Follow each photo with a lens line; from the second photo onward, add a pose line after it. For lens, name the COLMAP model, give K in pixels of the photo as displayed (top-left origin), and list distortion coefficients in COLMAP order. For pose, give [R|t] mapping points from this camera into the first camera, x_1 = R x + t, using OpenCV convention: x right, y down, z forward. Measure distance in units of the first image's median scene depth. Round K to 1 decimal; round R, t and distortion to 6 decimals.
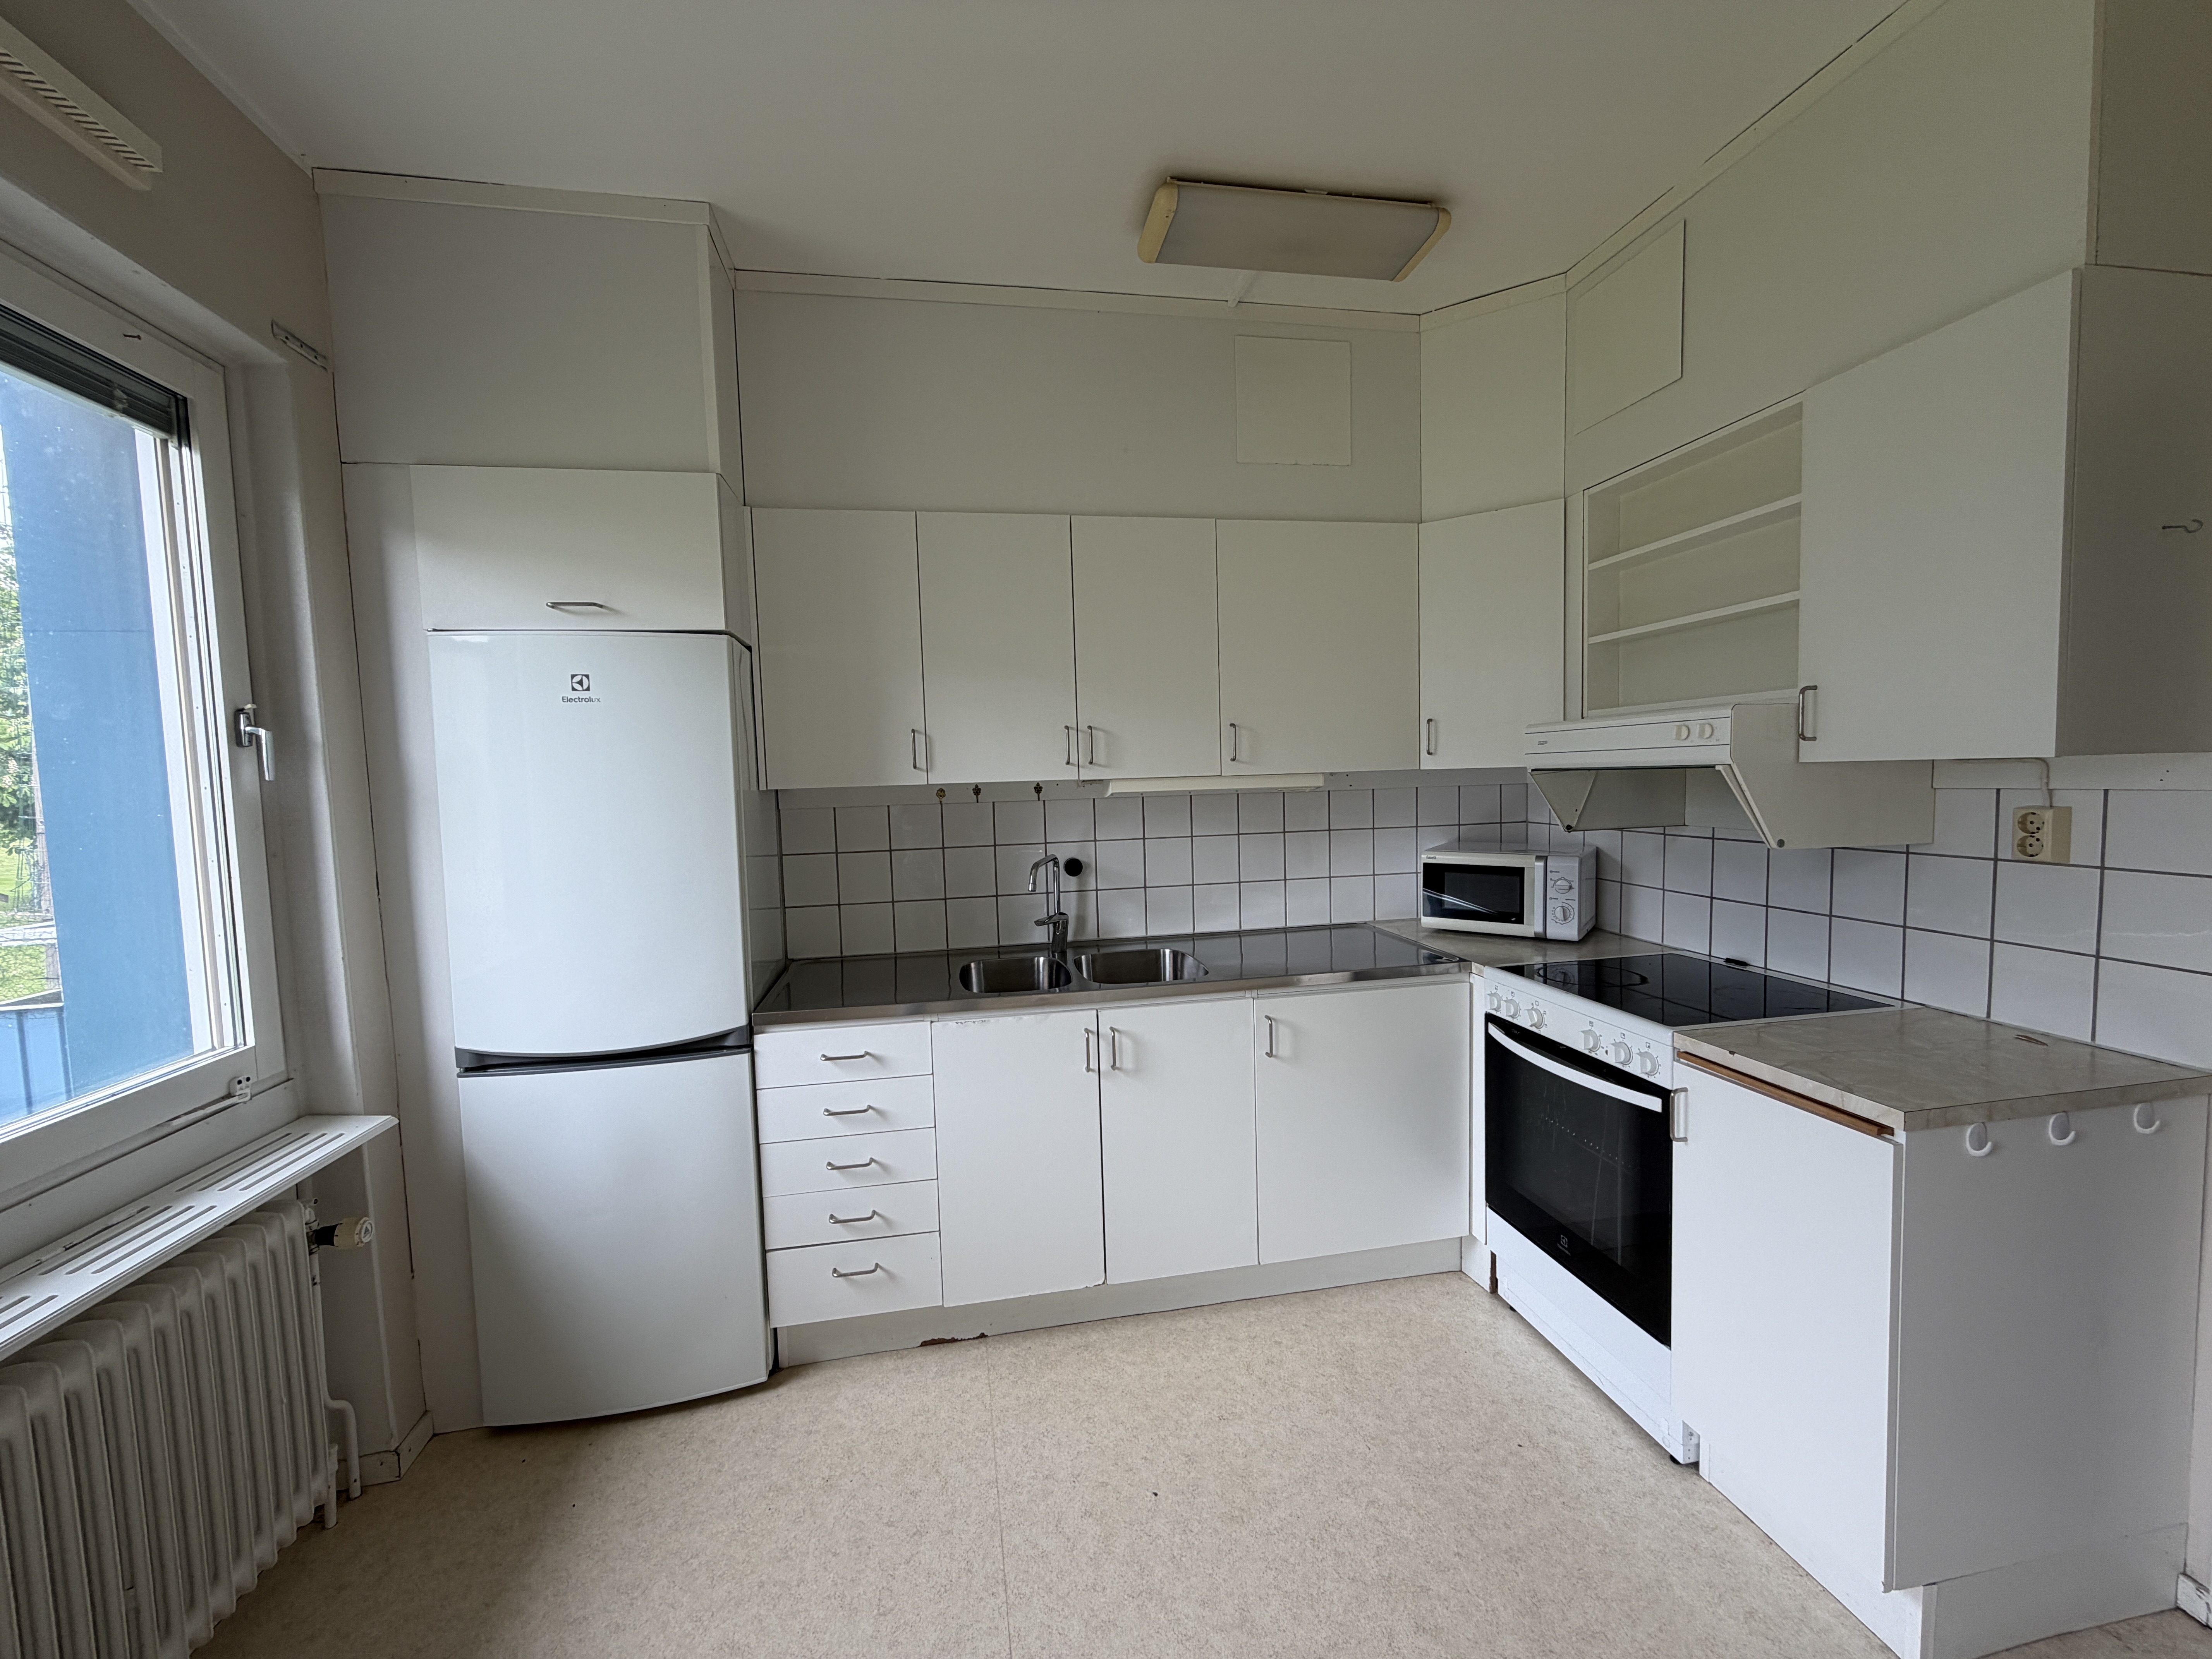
lens RADIAL K [[879.1, 0, 1099.1], [0, 879.1, 830.7], [0, 0, 1]] dist [0.000903, -0.000100]
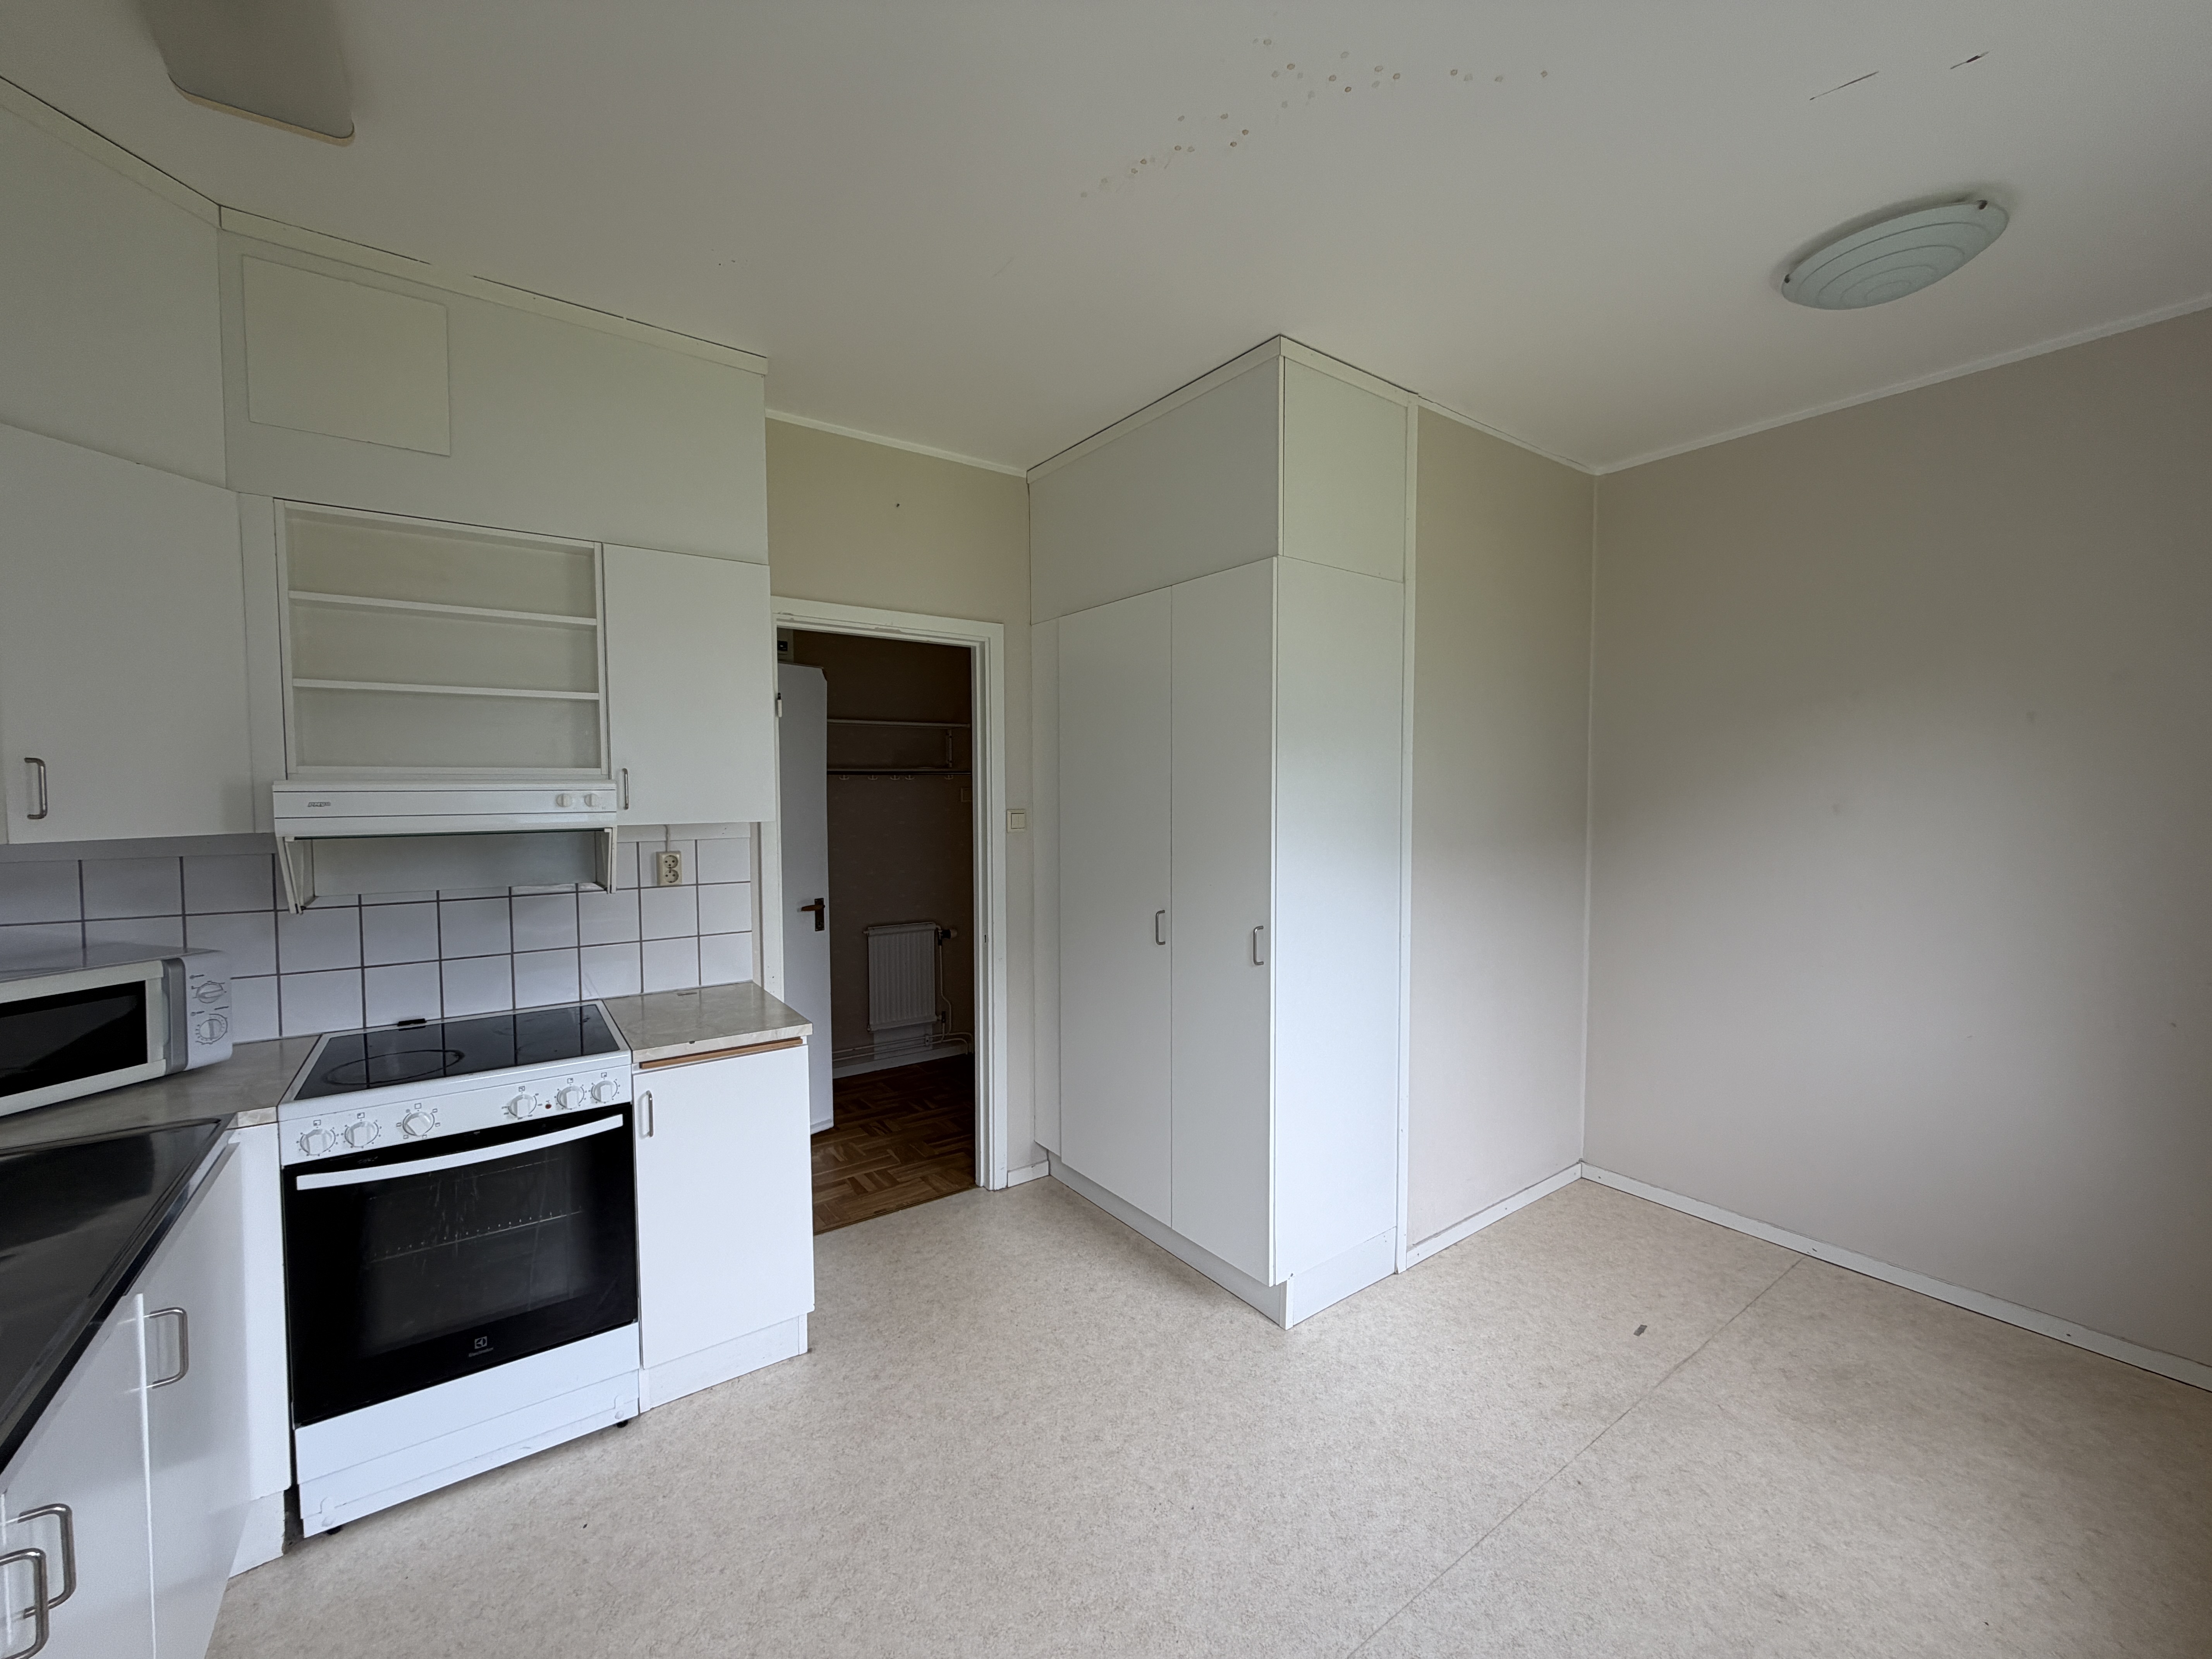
lens RADIAL K [[879.1, 0, 1099.1], [0, 879.1, 830.7], [0, 0, 1]] dist [0.000903, -0.000100]
pose [[-0.424048, -0.012511, 0.905553, -0.525395], [0.074509, 0.996033, 0.048652, -0.060838], [-0.902570, 0.088103, -0.421433, 0.684278]]
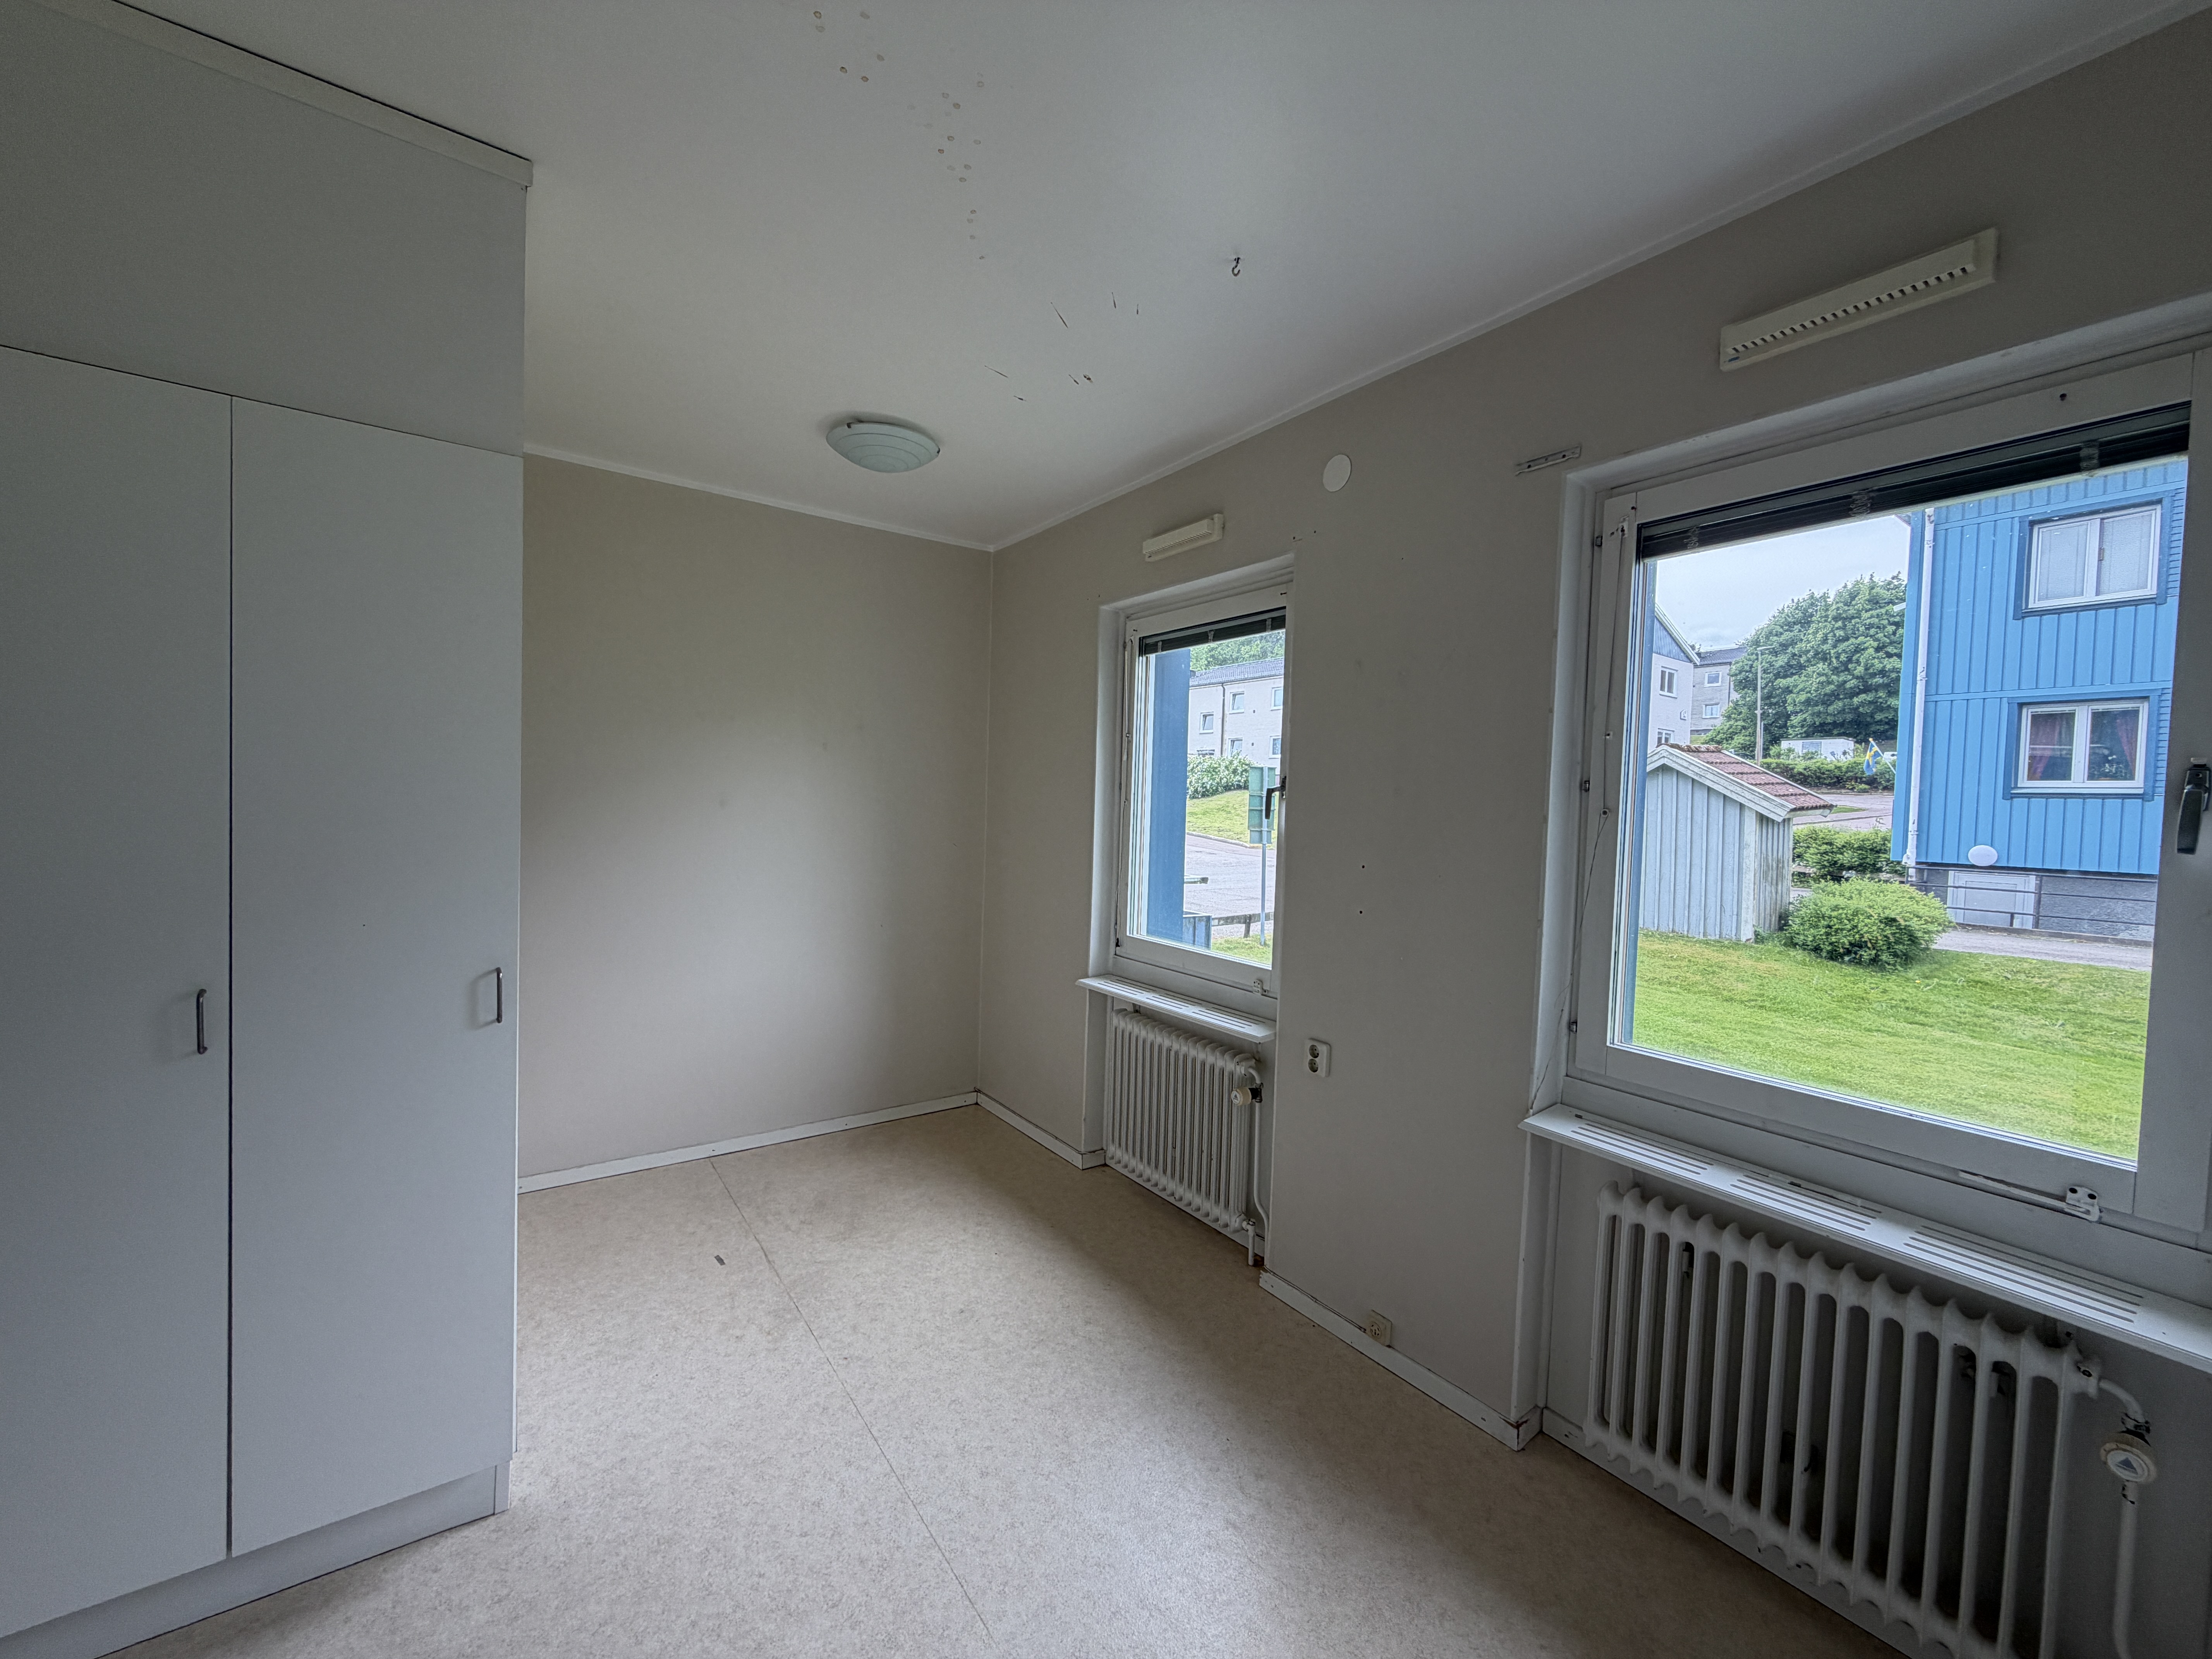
lens RADIAL K [[879.1, 0, 1099.1], [0, 879.1, 830.7], [0, 0, 1]] dist [0.000903, -0.000100]
pose [[-0.909004, 0.014191, -0.416546, 0.192047], [-0.032422, 0.993984, 0.104616, -0.093928], [0.415524, 0.108602, -0.903075, 0.956022]]
